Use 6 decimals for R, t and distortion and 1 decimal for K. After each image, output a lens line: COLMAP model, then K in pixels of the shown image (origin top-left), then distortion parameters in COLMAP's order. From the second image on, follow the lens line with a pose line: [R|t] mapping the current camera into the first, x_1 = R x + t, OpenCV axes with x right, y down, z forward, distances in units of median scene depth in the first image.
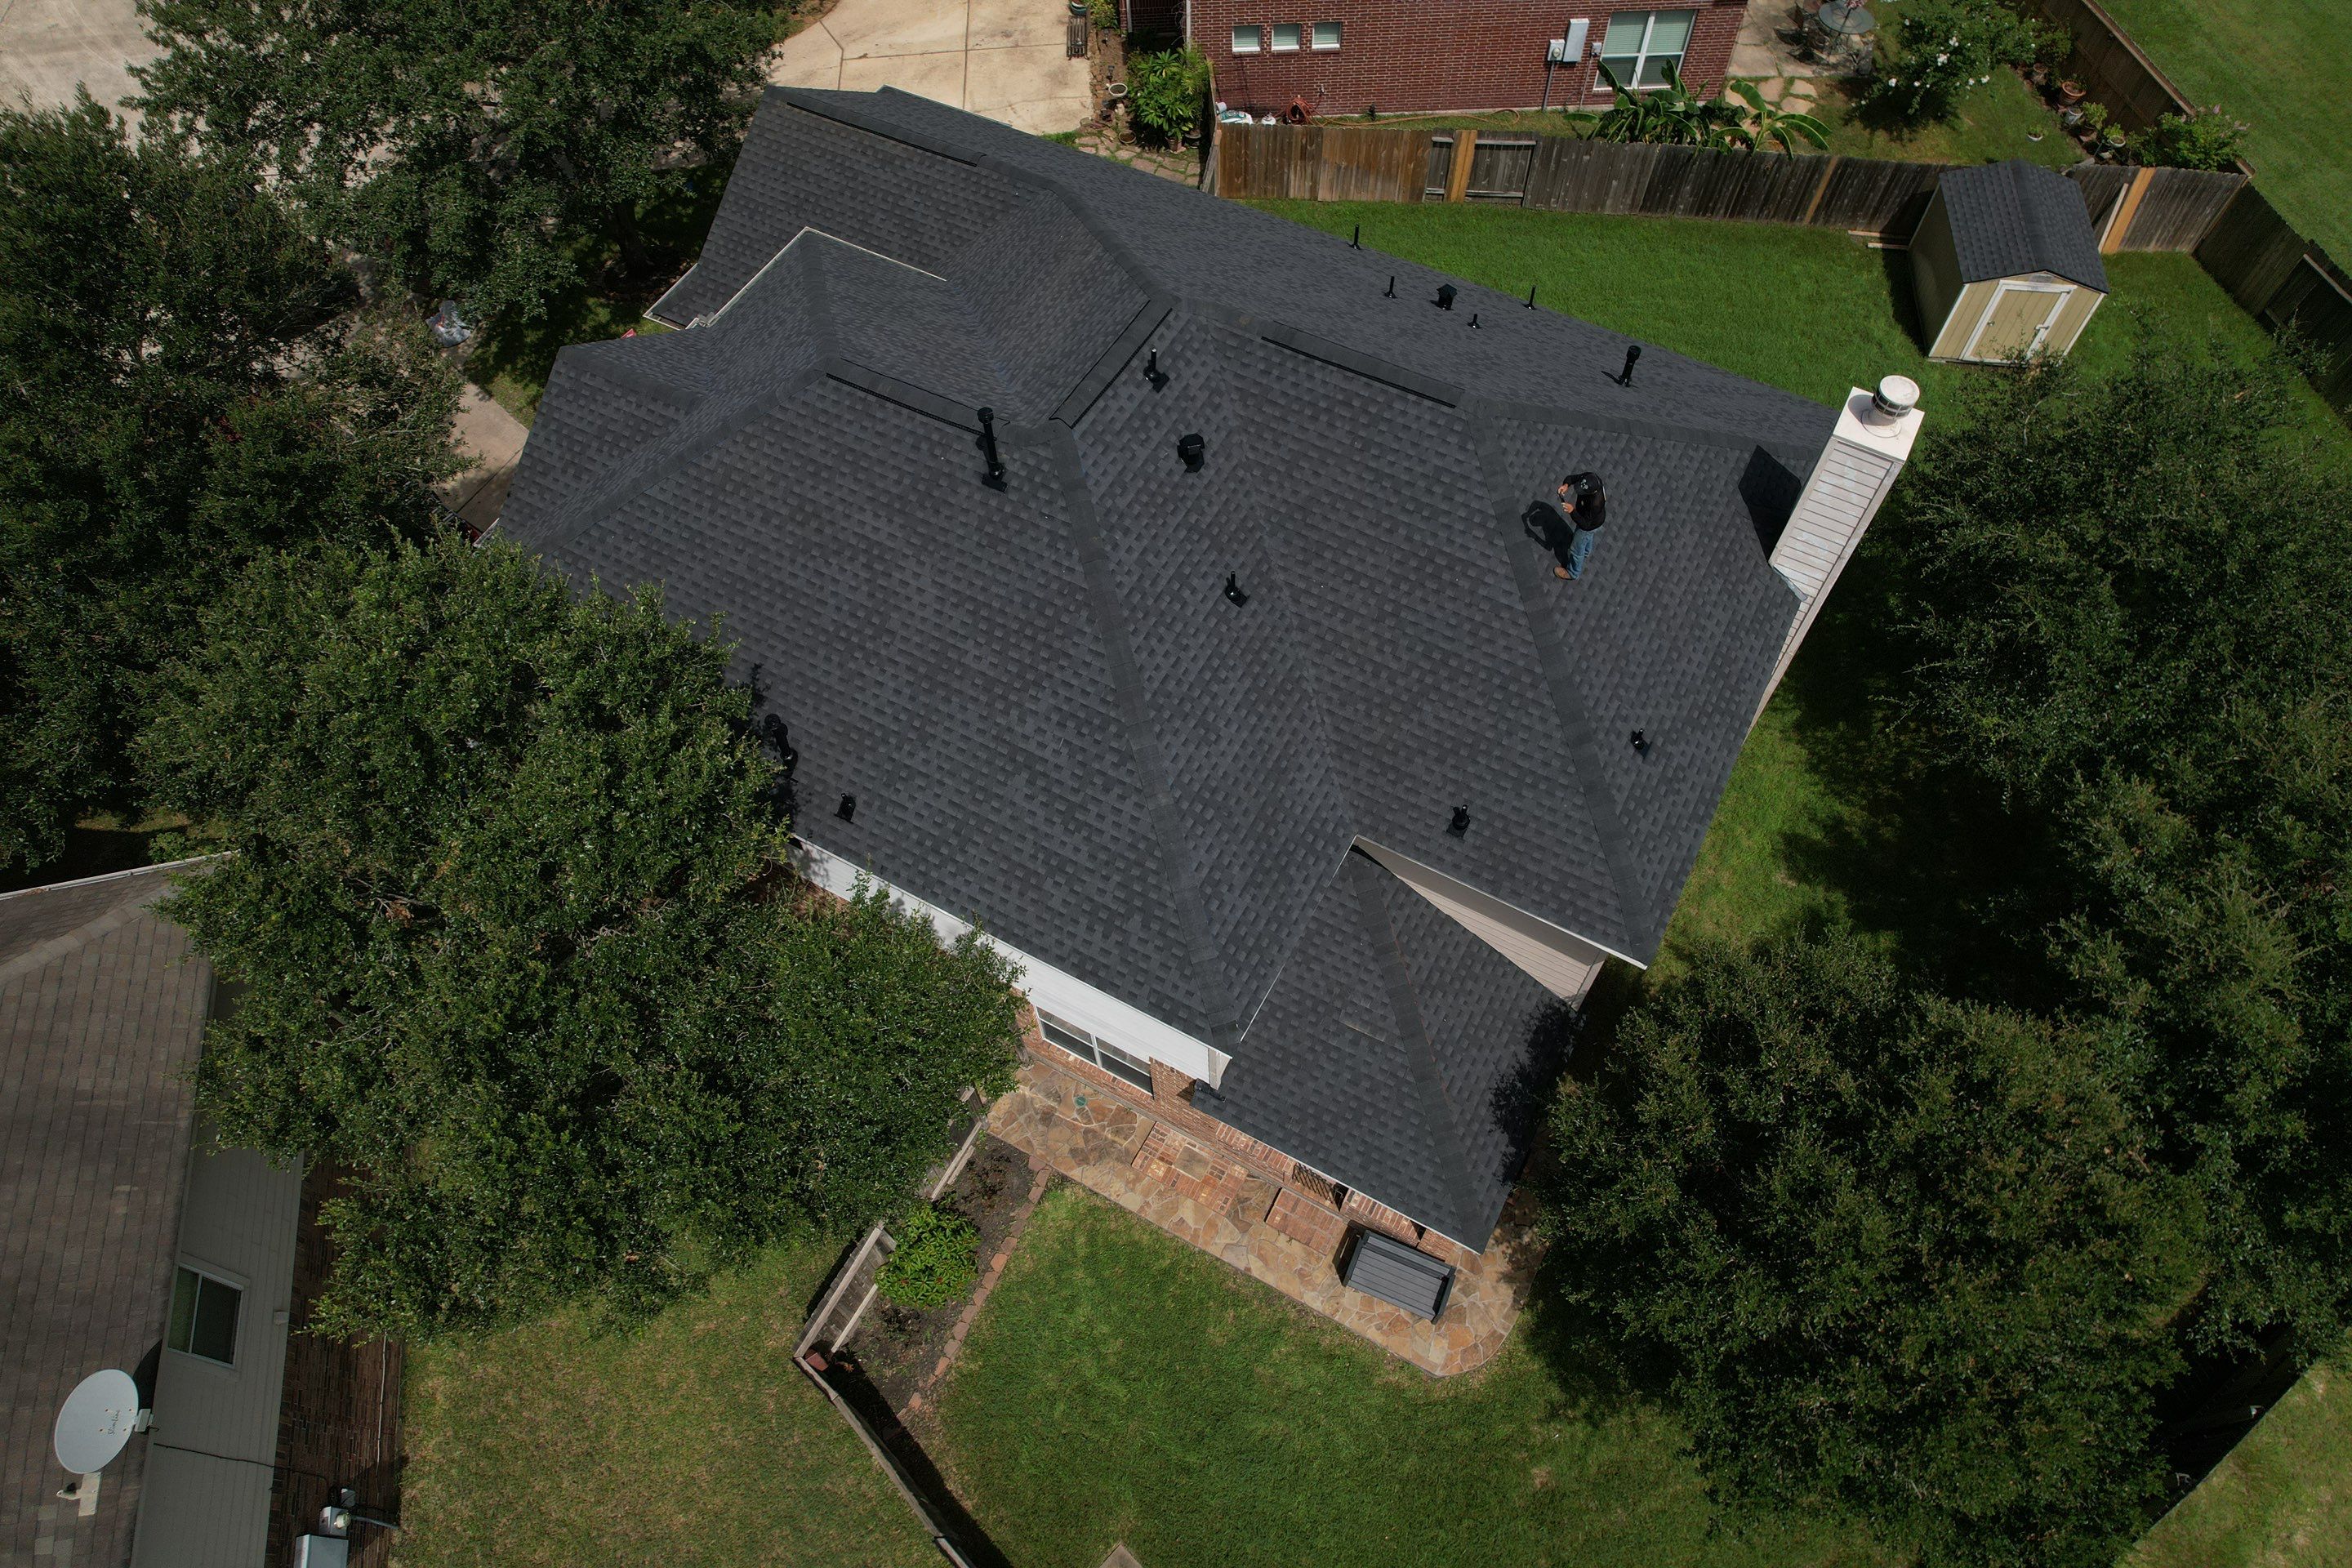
lens RADIAL K [[1487.0, 0, 1183.8], [0, 1487.0, 779.6], [0, 0, 1]] dist [-0.063349, 0.039497]
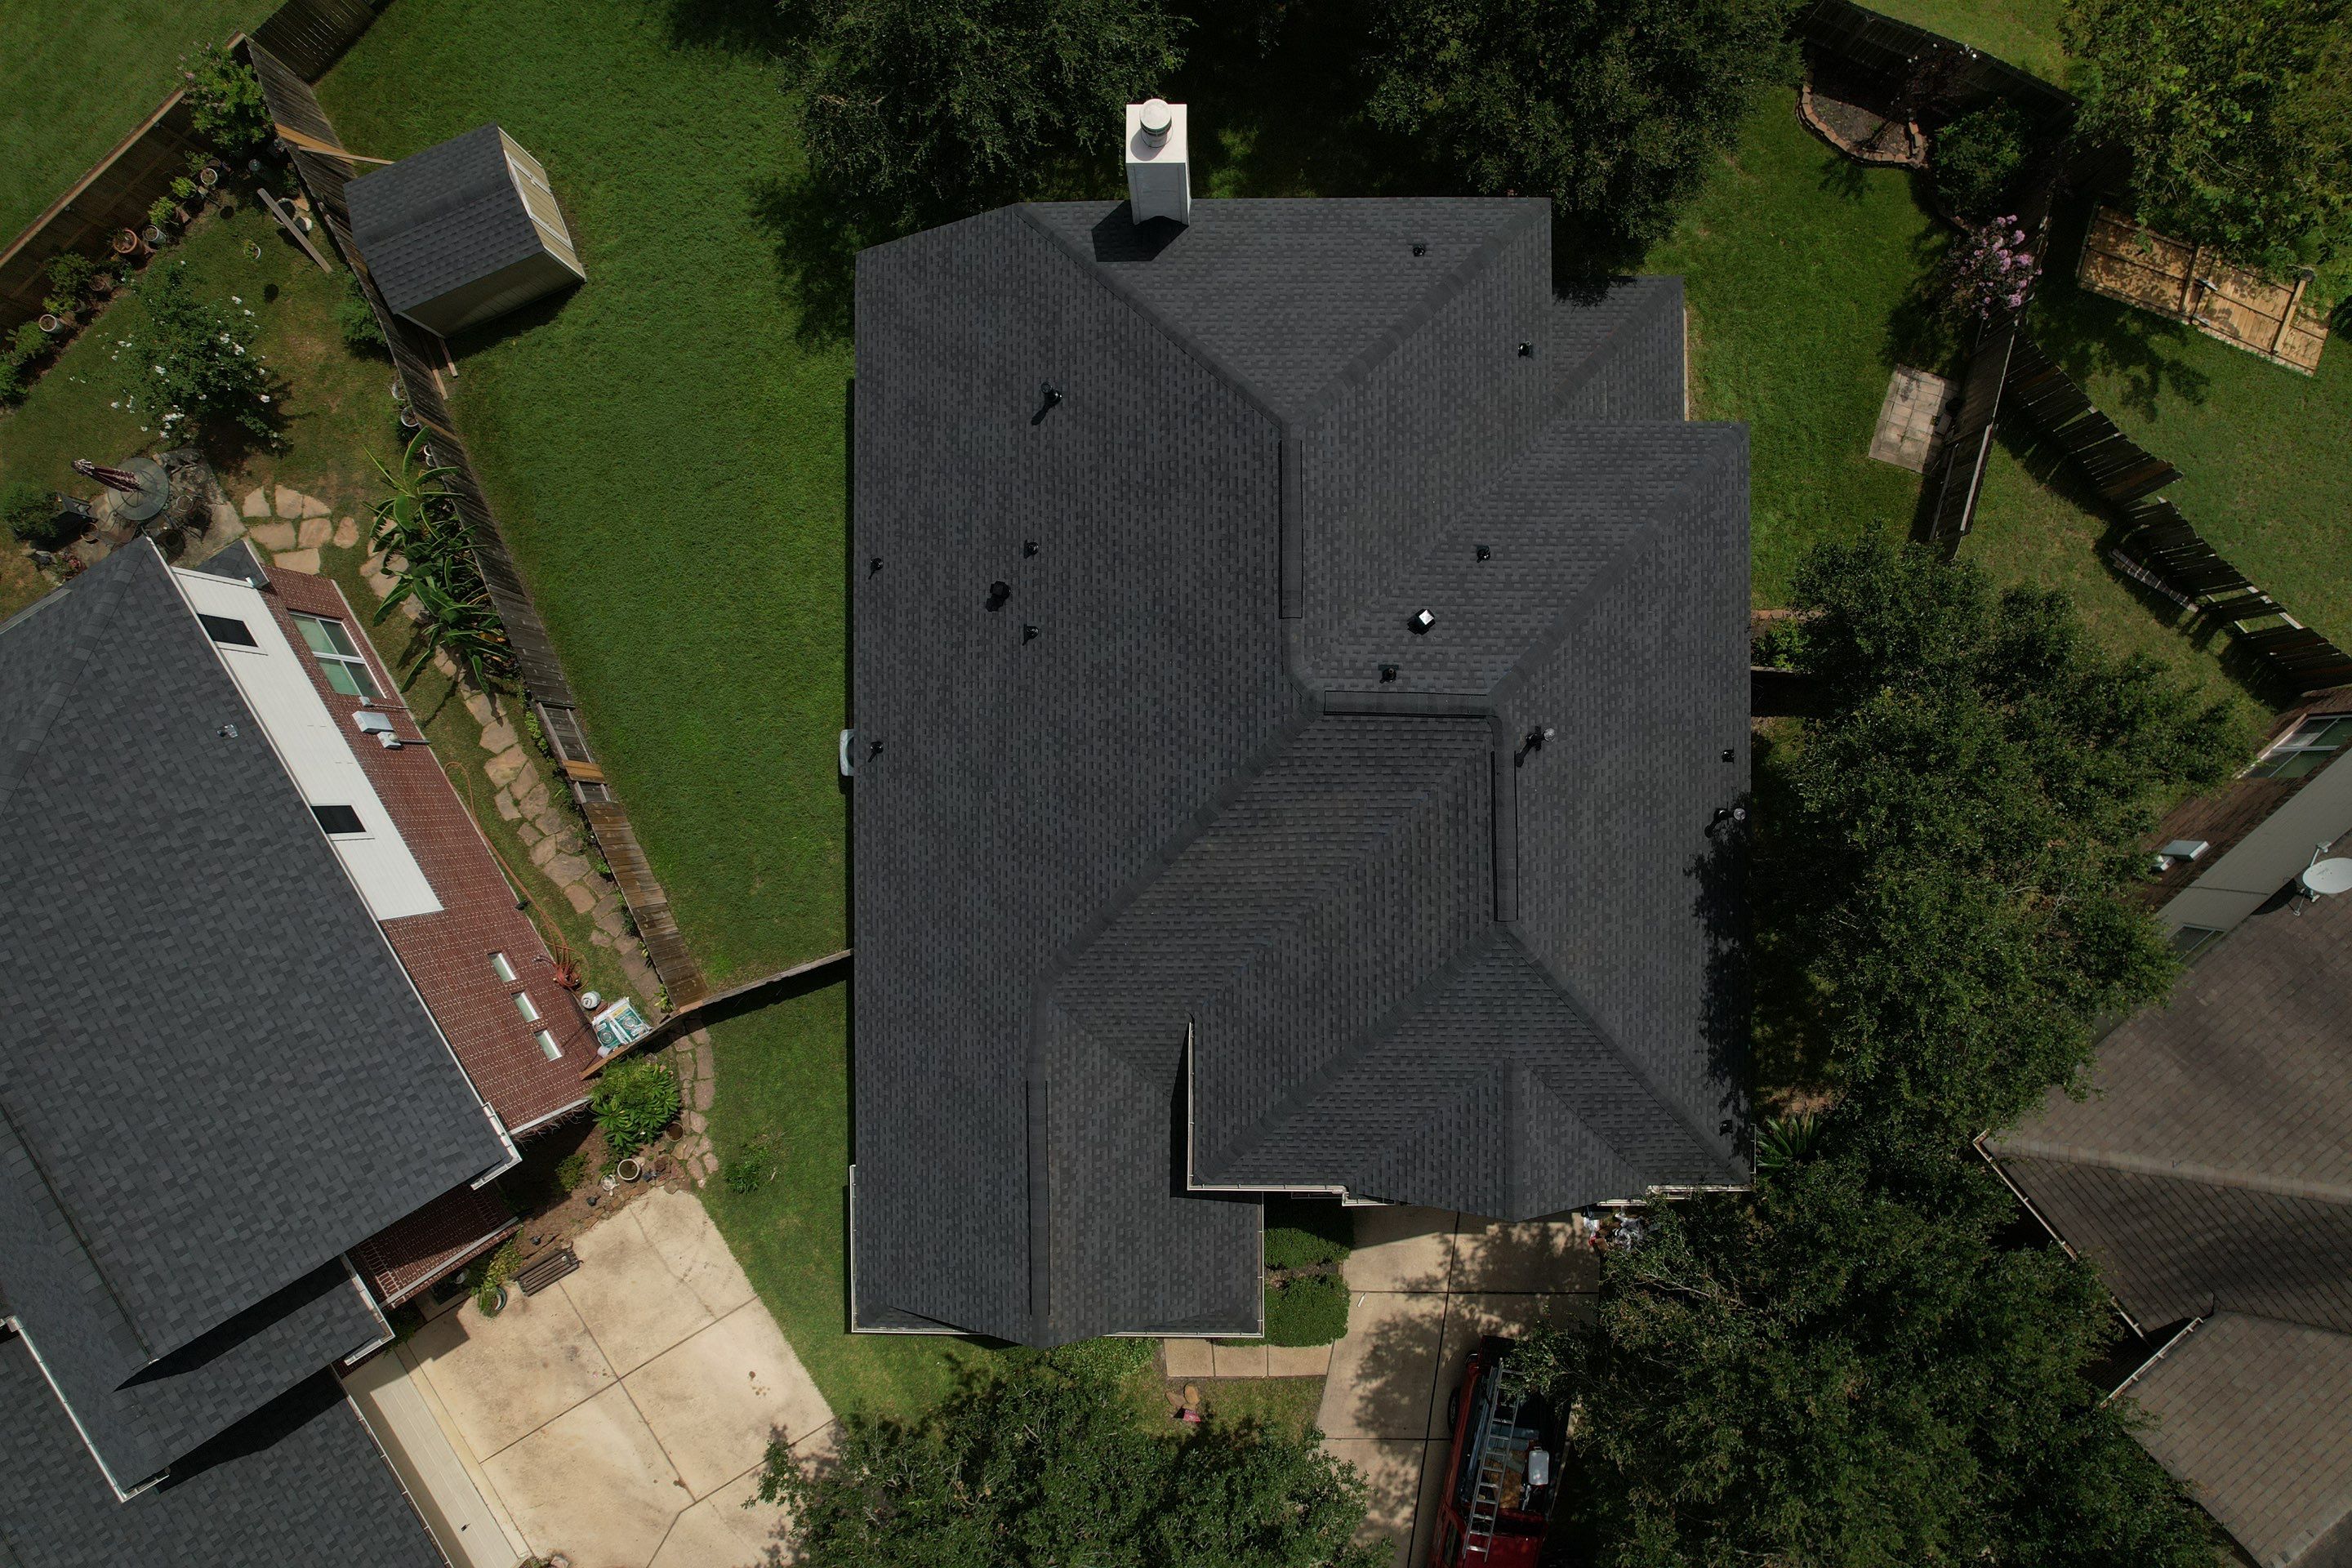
lens RADIAL K [[1487.8, 0, 1181.8], [0, 1487.8, 786.3], [0, 0, 1]] dist [-0.079724, 0.069359]
pose [[-0.480217, -0.876511, 0.033485, -0.049408], [0.771705, -0.404033, 0.491150, -0.857919], [-0.416969, 0.261699, 0.870431, 0.042728]]
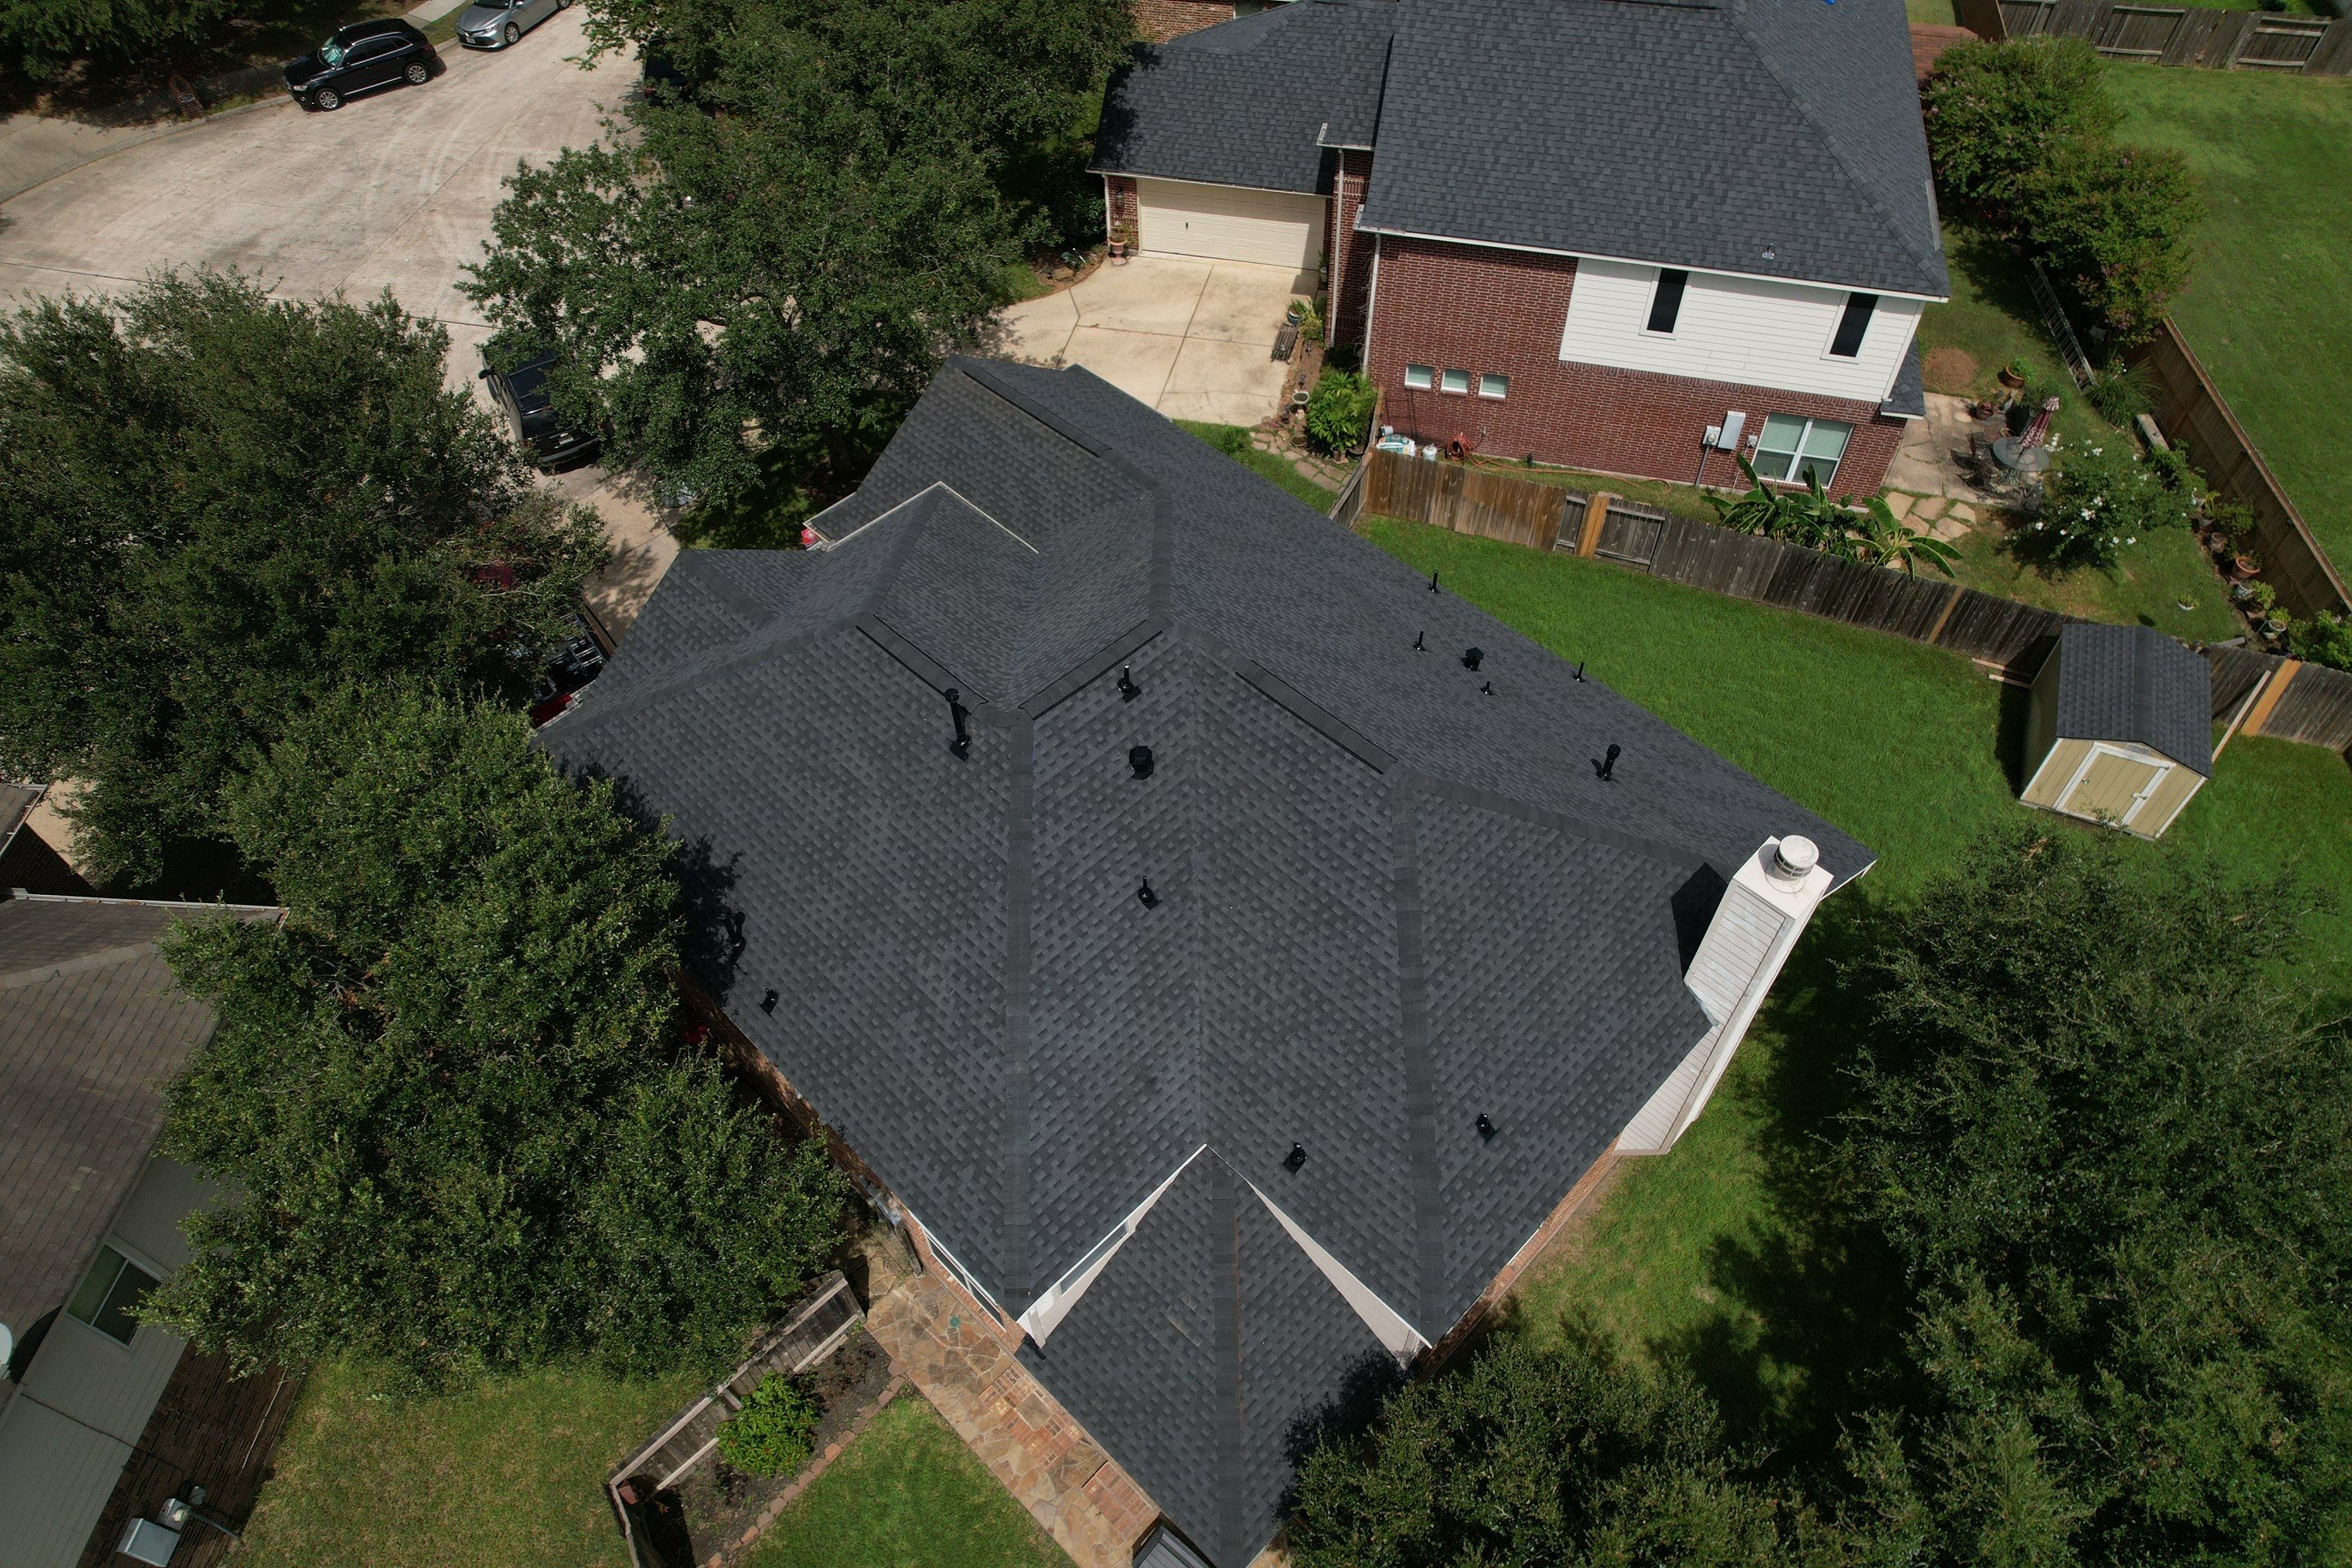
lens RADIAL K [[1487.8, 0, 1181.8], [0, 1487.8, 786.3], [0, 0, 1]] dist [-0.079724, 0.069359]
pose [[0.960578, 0.217014, -0.173765, 0.190774], [-0.238933, 0.963969, -0.116938, -0.067734], [0.142127, 0.153847, 0.977820, -0.058193]]
